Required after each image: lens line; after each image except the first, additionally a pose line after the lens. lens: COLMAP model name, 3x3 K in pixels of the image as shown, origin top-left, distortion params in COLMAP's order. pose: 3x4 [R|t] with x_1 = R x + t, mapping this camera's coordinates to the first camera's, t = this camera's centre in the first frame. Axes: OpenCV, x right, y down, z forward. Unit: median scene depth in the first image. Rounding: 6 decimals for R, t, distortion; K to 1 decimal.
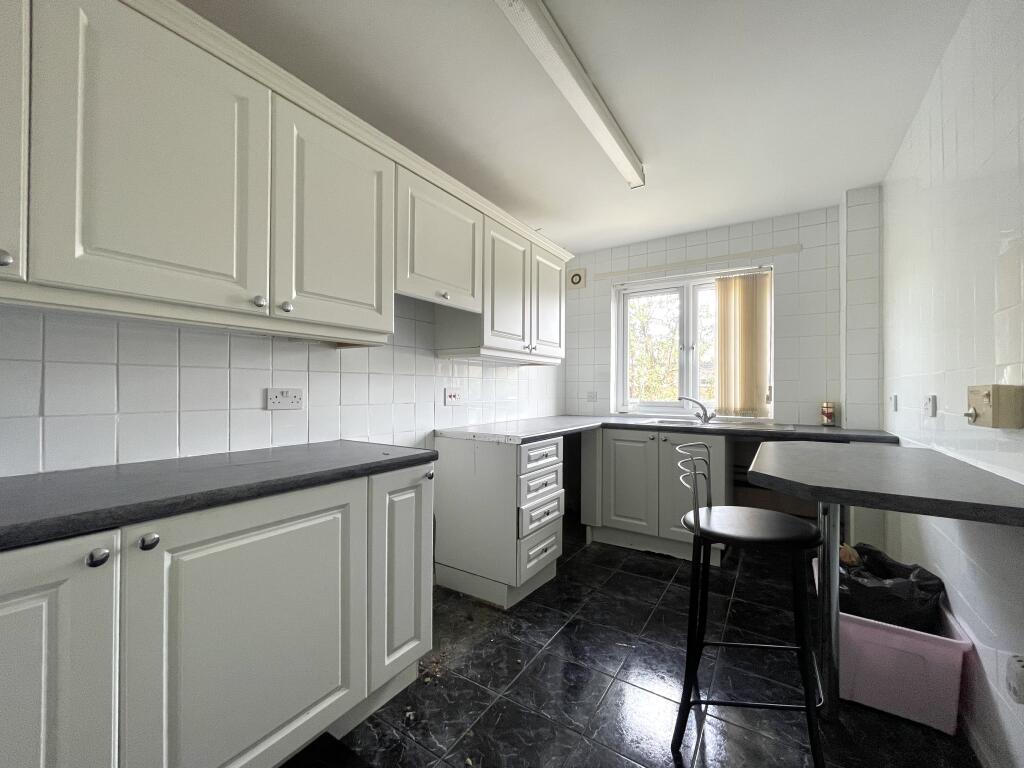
lens RADIAL K [[417.4, 0, 507.3], [0, 417.4, 386.7], [0, 0, 1]] dist [-0.001920, -0.000236]
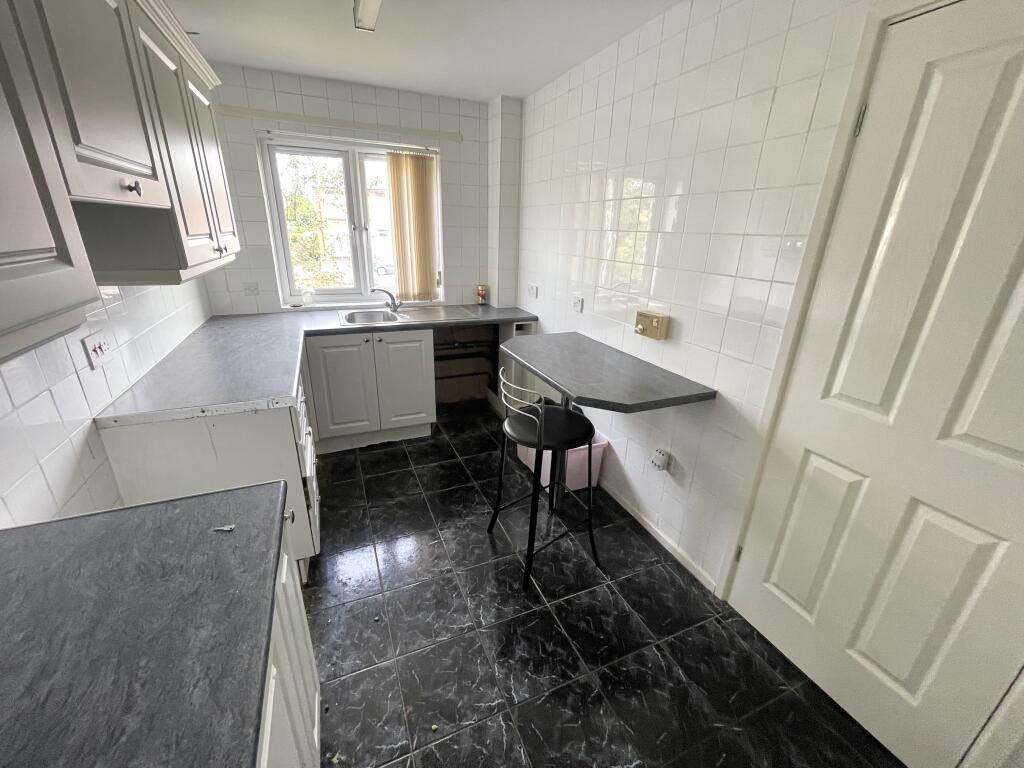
lens RADIAL K [[417.4, 0, 507.3], [0, 417.4, 386.7], [0, 0, 1]] dist [-0.001920, -0.000236]
pose [[0.551931, -0.286855, 0.782998, -0.251664], [-0.029892, 0.931561, 0.362353, -0.132142], [-0.833354, -0.223400, 0.505583, 0.221673]]
